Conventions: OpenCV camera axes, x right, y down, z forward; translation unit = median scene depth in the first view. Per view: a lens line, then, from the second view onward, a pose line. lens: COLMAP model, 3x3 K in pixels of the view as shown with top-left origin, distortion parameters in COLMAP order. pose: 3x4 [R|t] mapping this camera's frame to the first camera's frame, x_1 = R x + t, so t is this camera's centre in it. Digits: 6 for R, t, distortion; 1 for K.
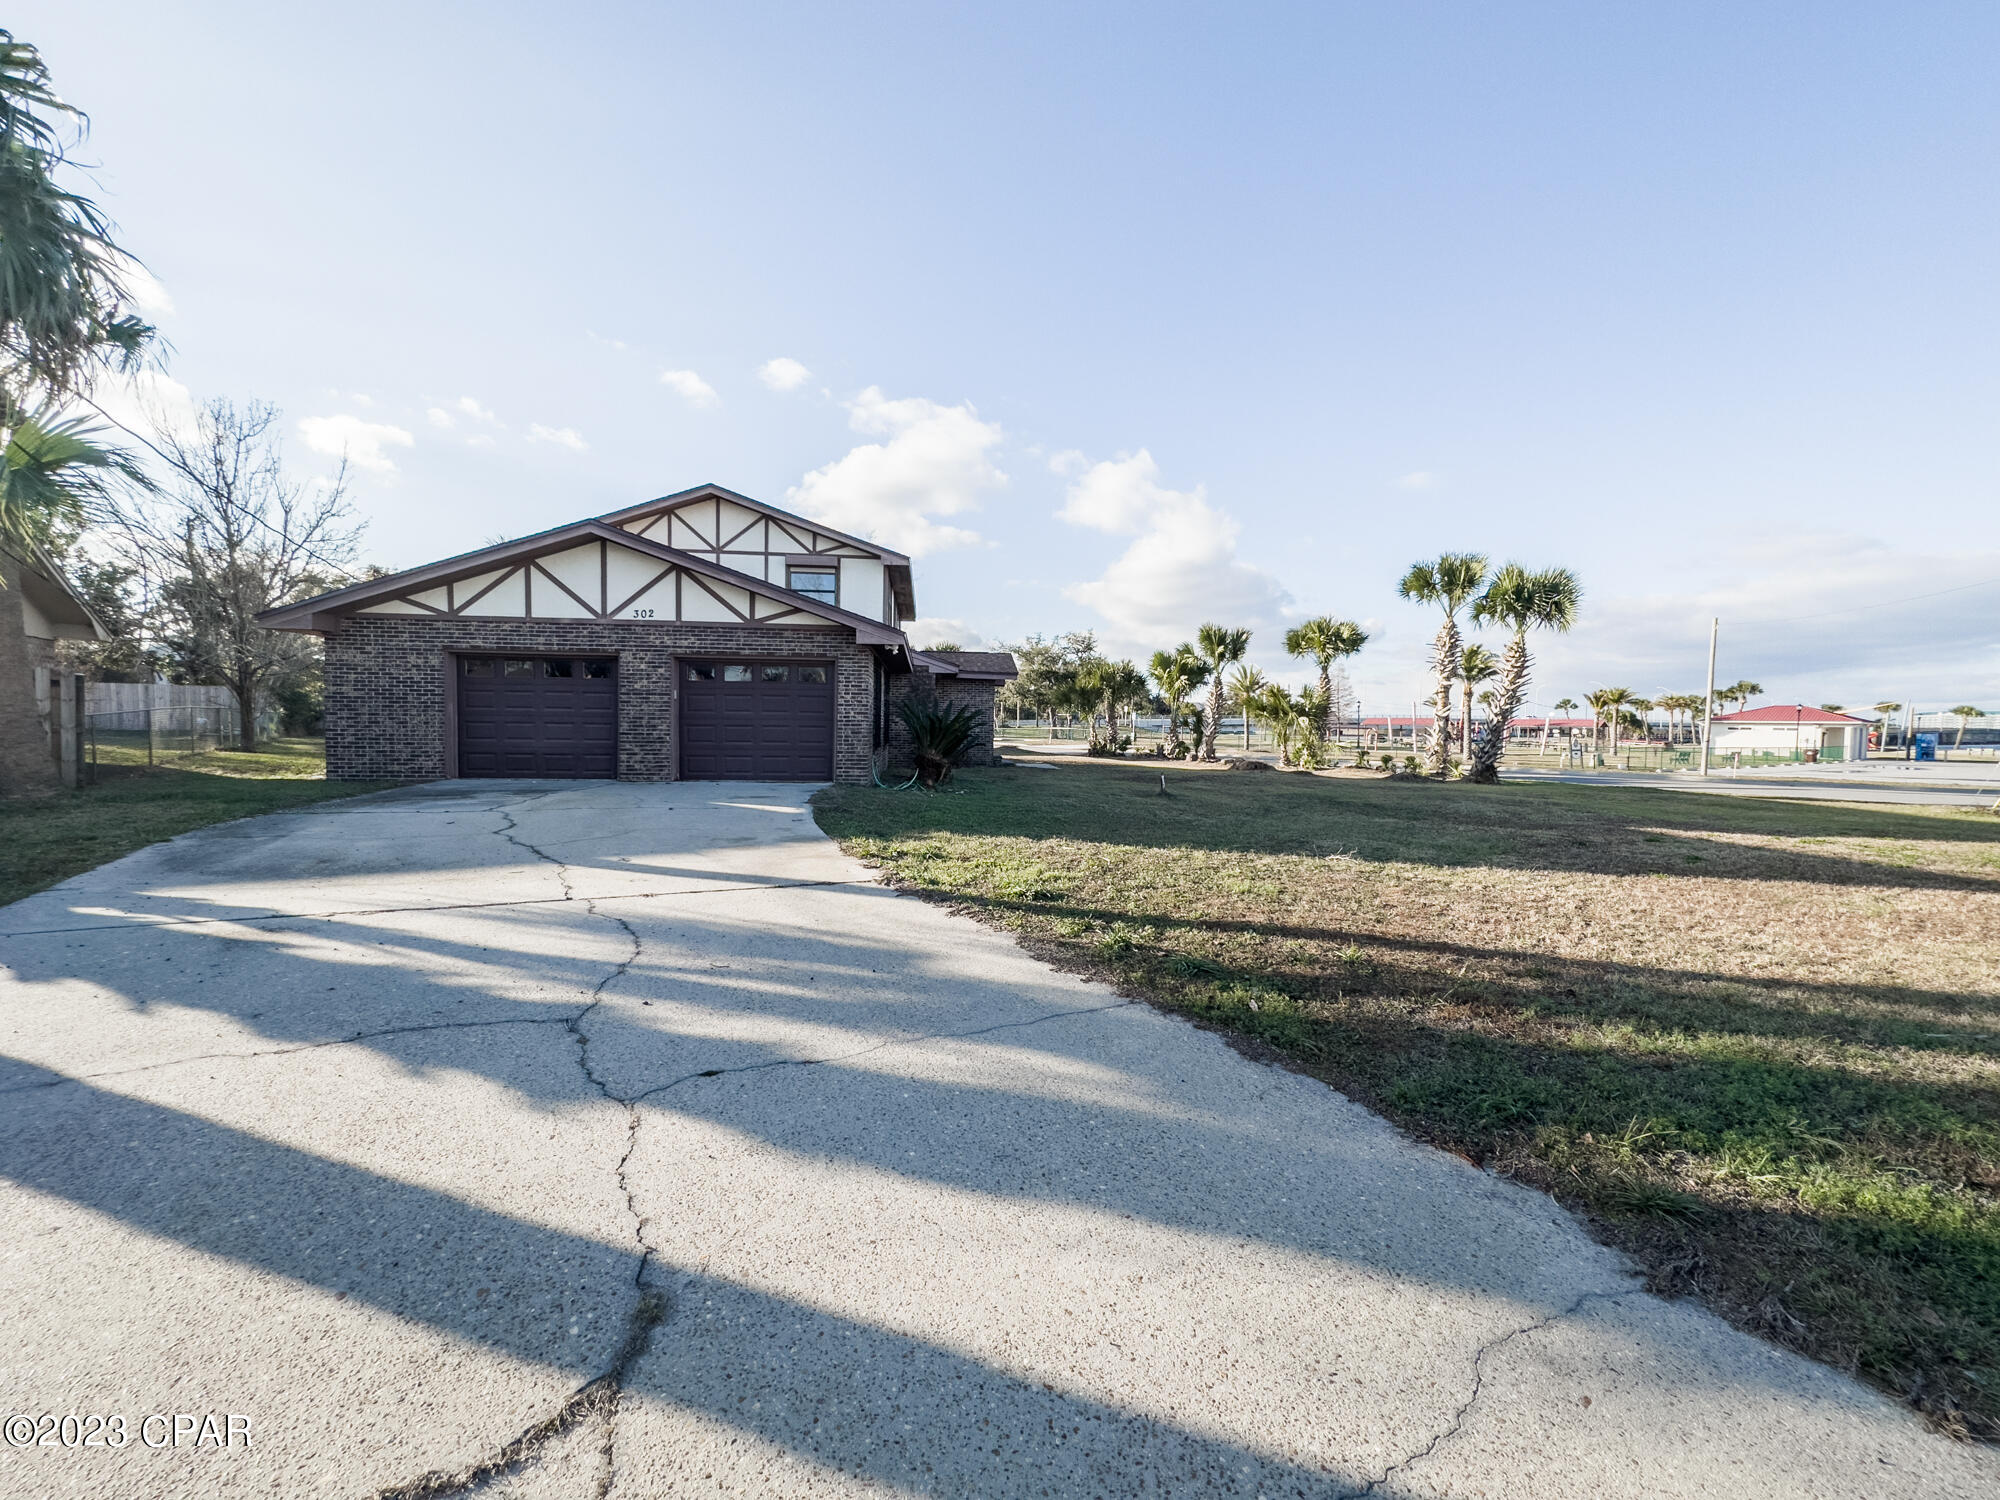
lens RADIAL K [[796.8, 0, 1000.0], [0, 796.8, 750.0], [0, 0, 1]] dist [-0.002680, 0.000538]
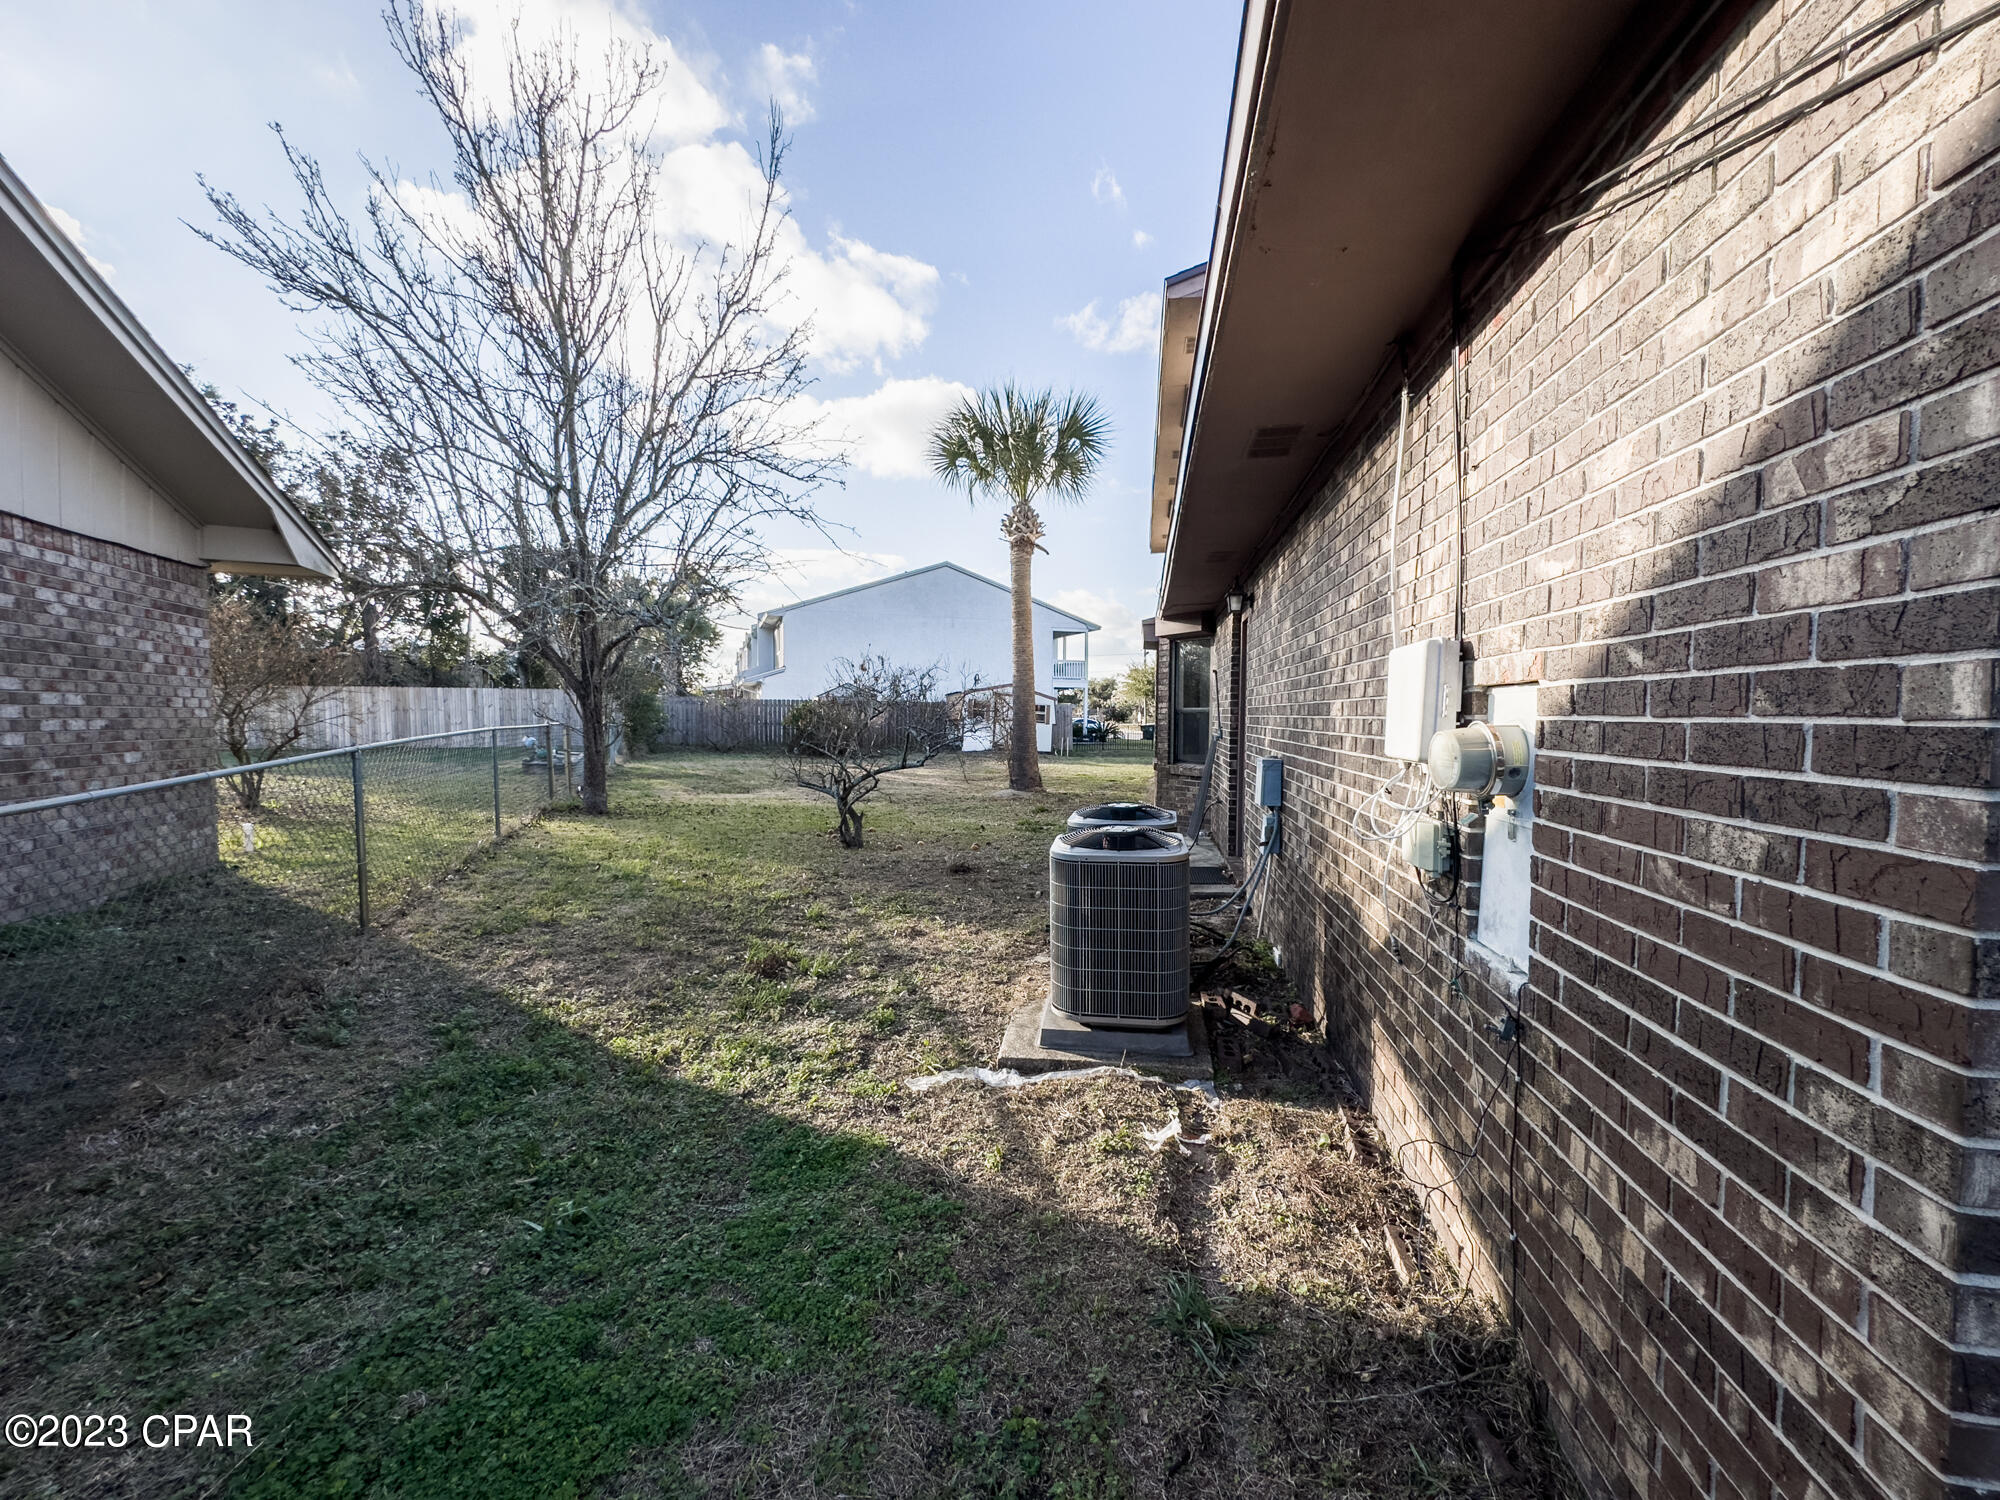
lens RADIAL K [[796.8, 0, 1000.0], [0, 796.8, 750.0], [0, 0, 1]] dist [-0.002680, 0.000538]
pose [[0.964969, 0.006962, -0.262270, -0.424795], [-0.006667, 0.999976, 0.002014, -0.030625], [0.262278, -0.000195, 0.964992, 0.437263]]
